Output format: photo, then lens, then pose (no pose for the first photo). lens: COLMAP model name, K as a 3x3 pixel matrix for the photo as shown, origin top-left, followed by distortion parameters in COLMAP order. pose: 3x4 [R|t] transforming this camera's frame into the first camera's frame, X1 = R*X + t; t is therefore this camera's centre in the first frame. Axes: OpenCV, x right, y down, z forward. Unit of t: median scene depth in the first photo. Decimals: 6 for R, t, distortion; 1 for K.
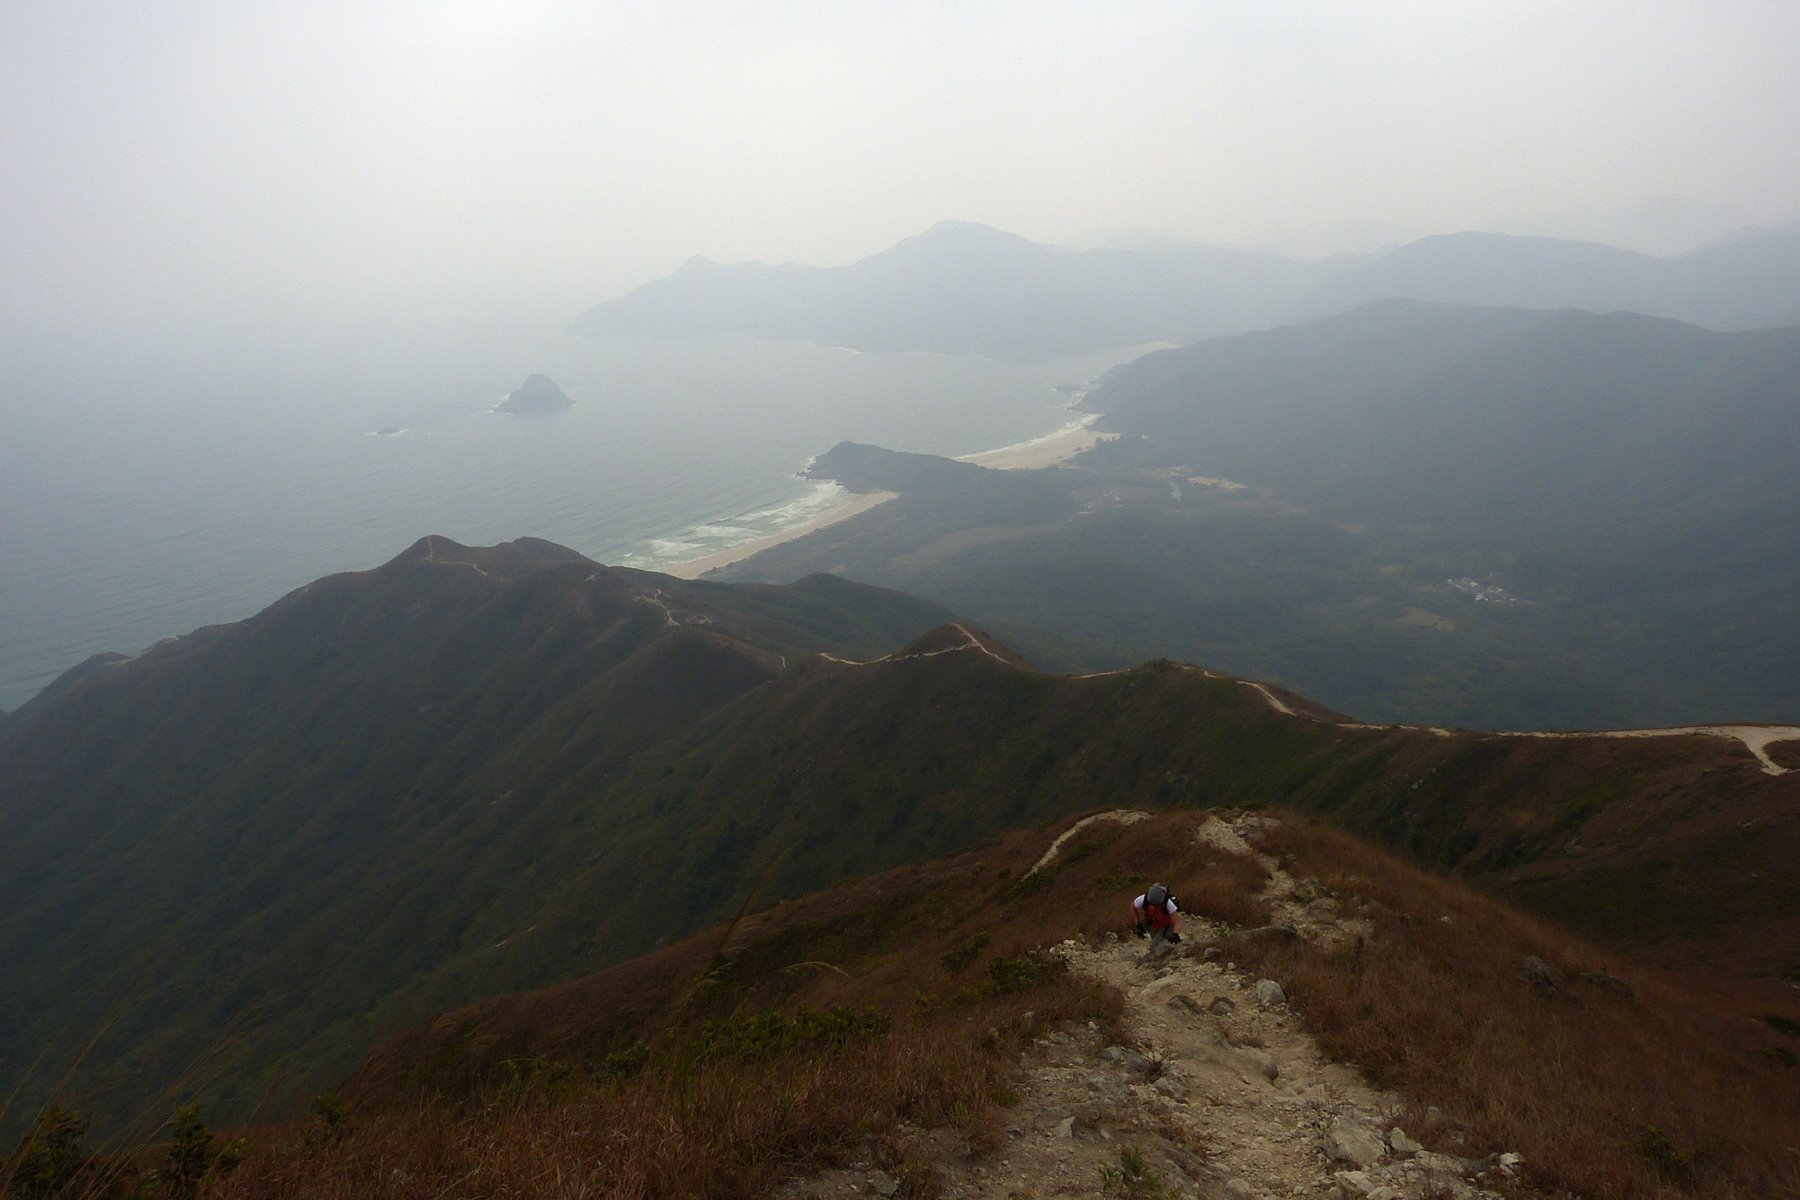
lens RADIAL K [[1347.9, 0, 904.1], [0, 1347.9, 600.4], [0, 0, 1]] dist [-0.029903, -0.000407]
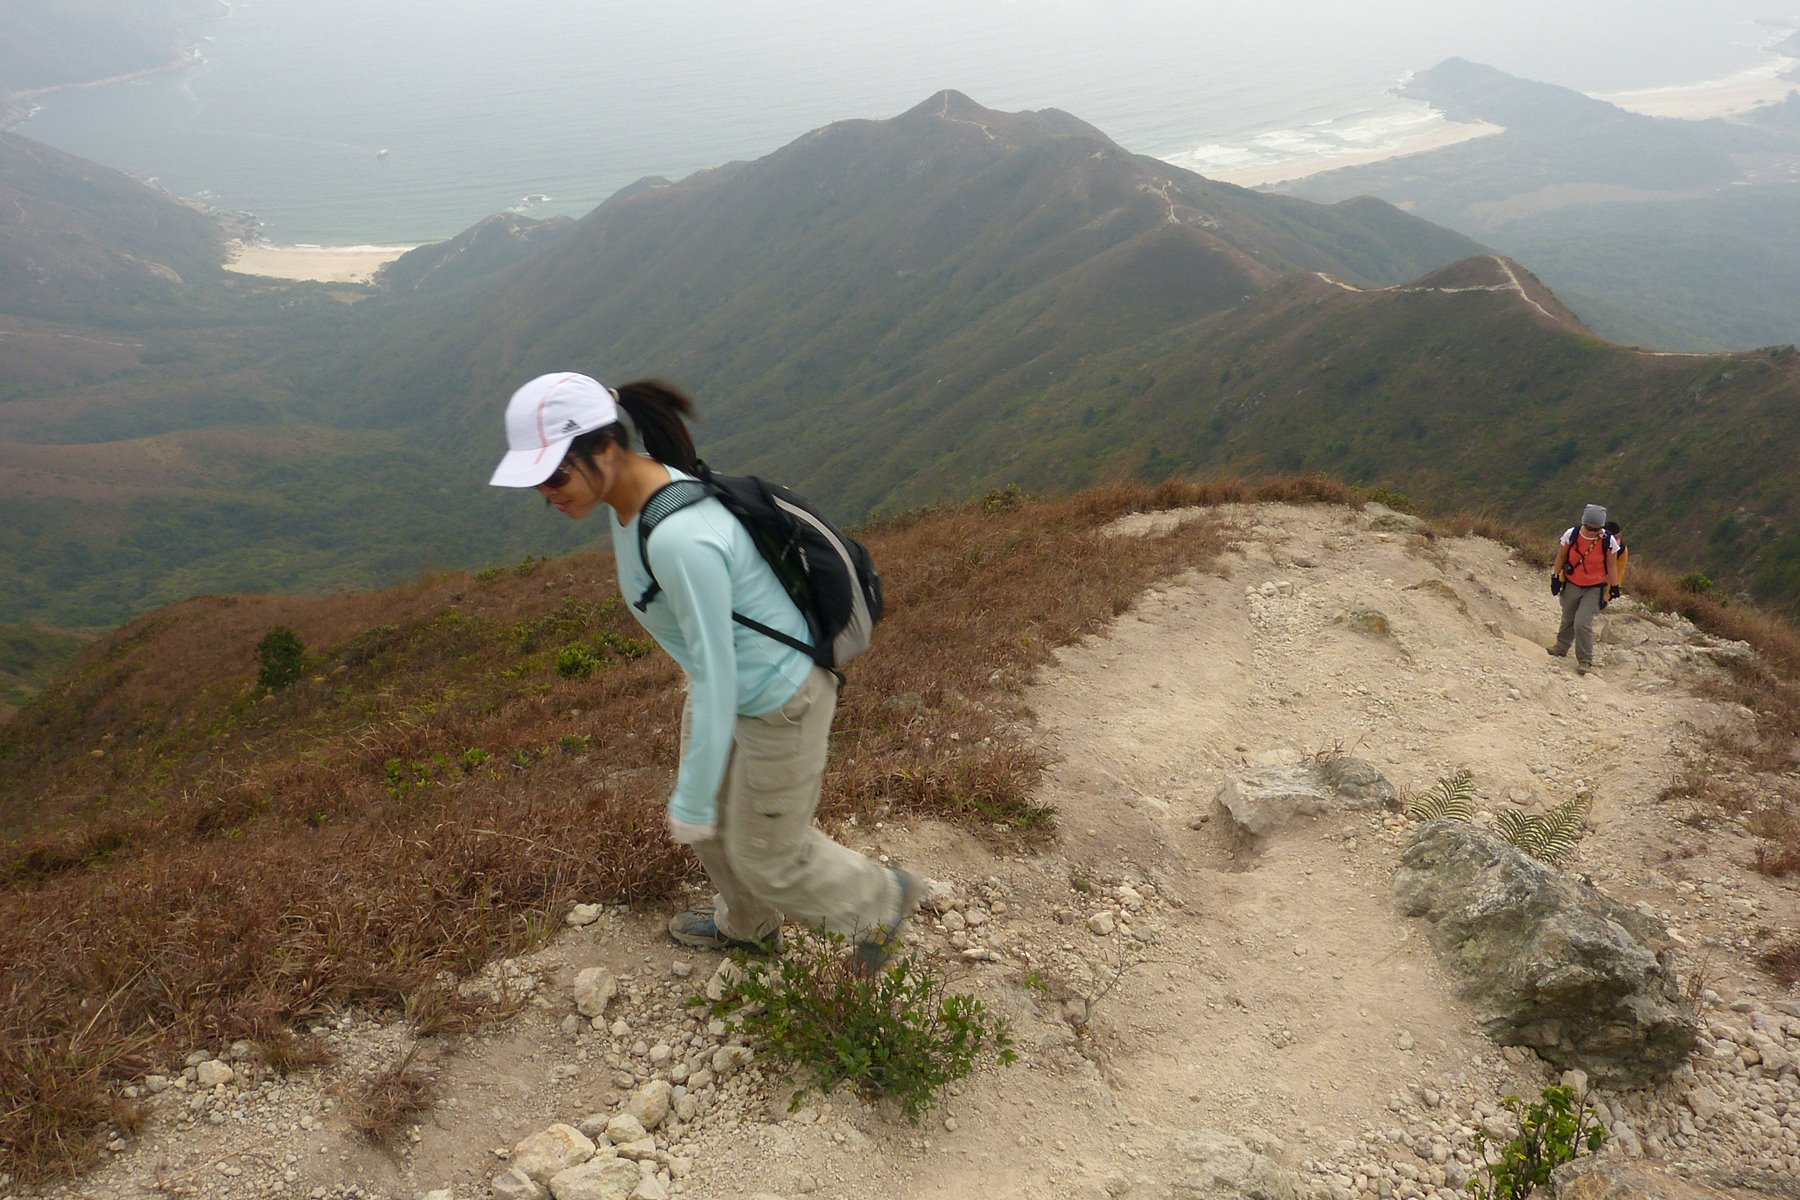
lens RADIAL K [[1350.8, 0, 893.6], [0, 1350.8, 607.6], [0, 0, 1]] dist [-0.041324, 0.033870]
pose [[0.907393, 0.251460, -0.336757, 0.020428], [-0.147556, 0.940864, 0.304964, 0.014071], [0.393529, -0.227031, 0.890838, 0.093945]]
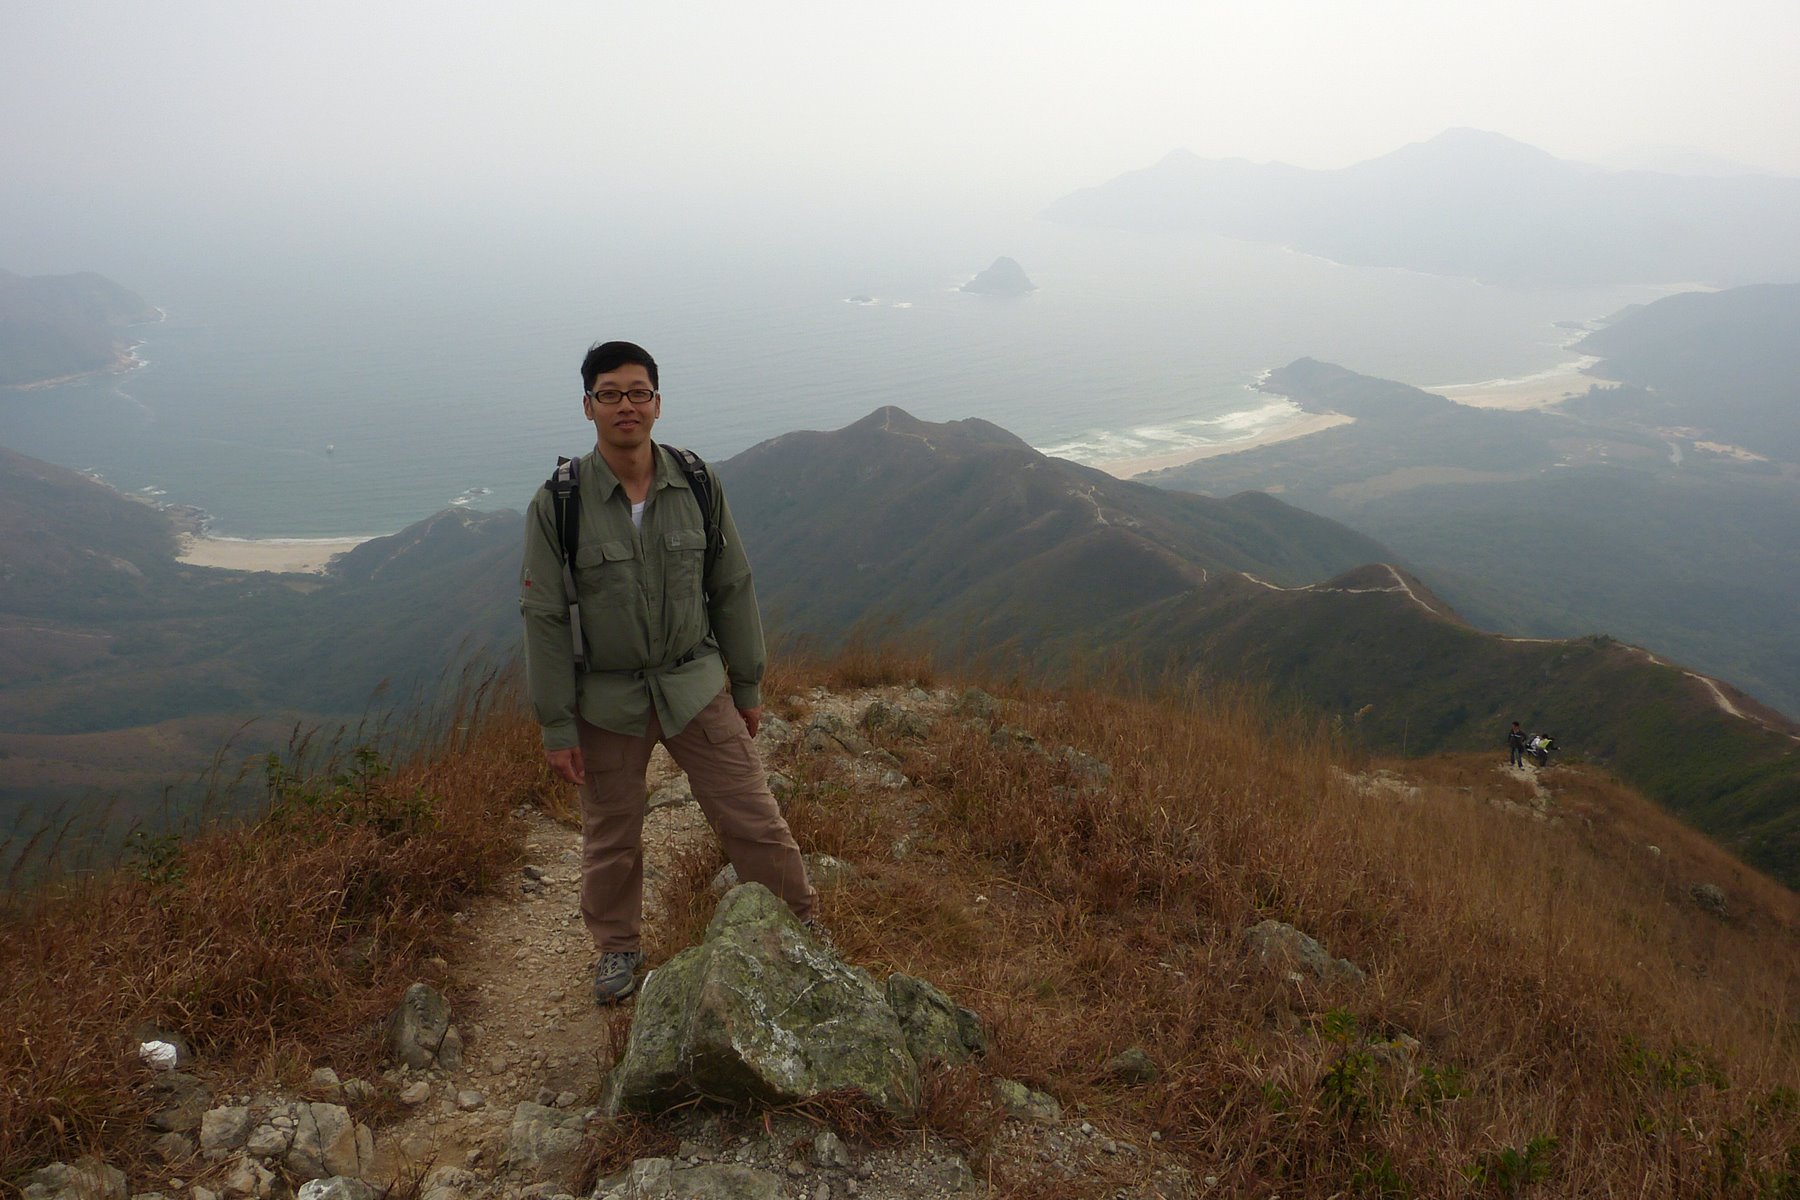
lens RADIAL K [[1350.6, 0, 894.6], [0, 1350.6, 608.7], [0, 0, 1]] dist [-0.041010, 0.030893]
pose [[0.938829, 0.163620, -0.303032, 0.002140], [-0.138224, 0.984968, 0.103594, -0.001802], [0.315427, -0.055371, 0.947333, -0.025502]]
